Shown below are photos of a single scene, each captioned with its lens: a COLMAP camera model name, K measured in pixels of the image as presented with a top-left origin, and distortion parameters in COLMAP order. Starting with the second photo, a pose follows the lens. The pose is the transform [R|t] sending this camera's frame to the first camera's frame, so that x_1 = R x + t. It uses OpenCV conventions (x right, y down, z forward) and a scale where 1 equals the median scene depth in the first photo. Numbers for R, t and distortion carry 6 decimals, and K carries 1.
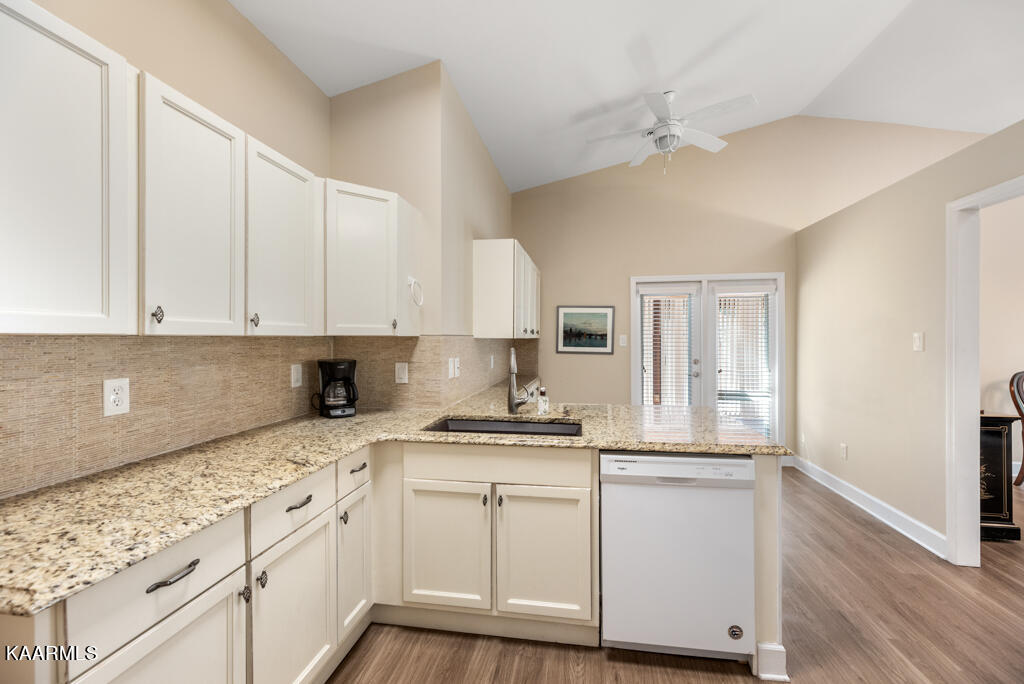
lens RADIAL K [[414.4, 0, 516.1], [0, 414.4, 330.6], [0, 0, 1]] dist [-0.000252, -0.000196]
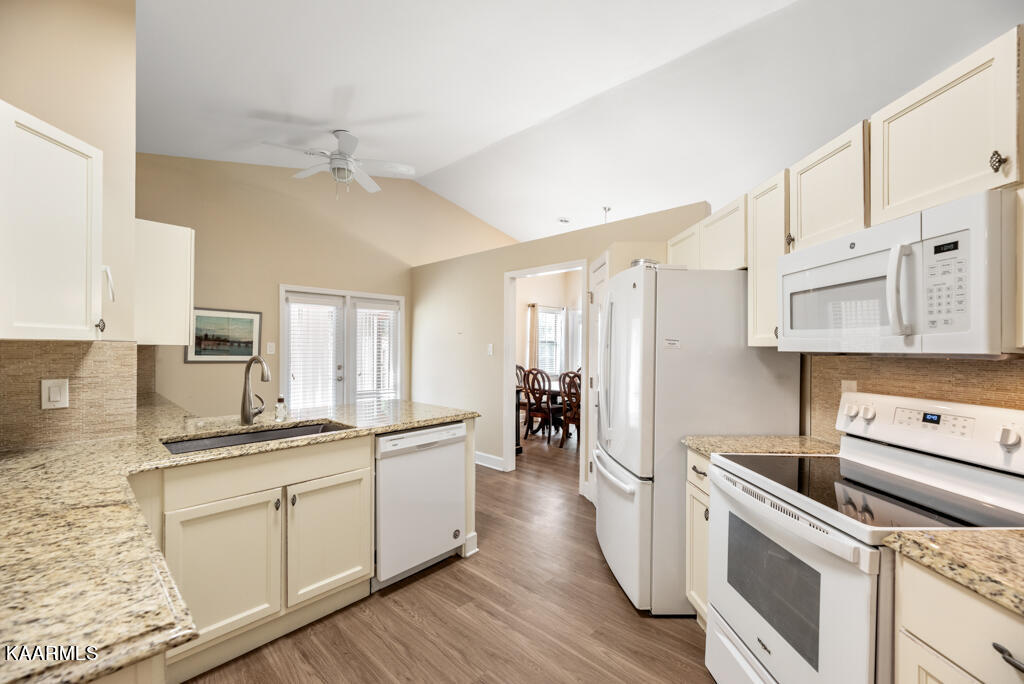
lens RADIAL K [[414.4, 0, 516.1], [0, 414.4, 330.6], [0, 0, 1]] dist [-0.000252, -0.000196]
pose [[0.552089, 0.038669, 0.832888, -0.605798], [-0.022268, 0.999251, -0.031633, 0.001005], [-0.833488, -0.001082, 0.552537, -0.050105]]
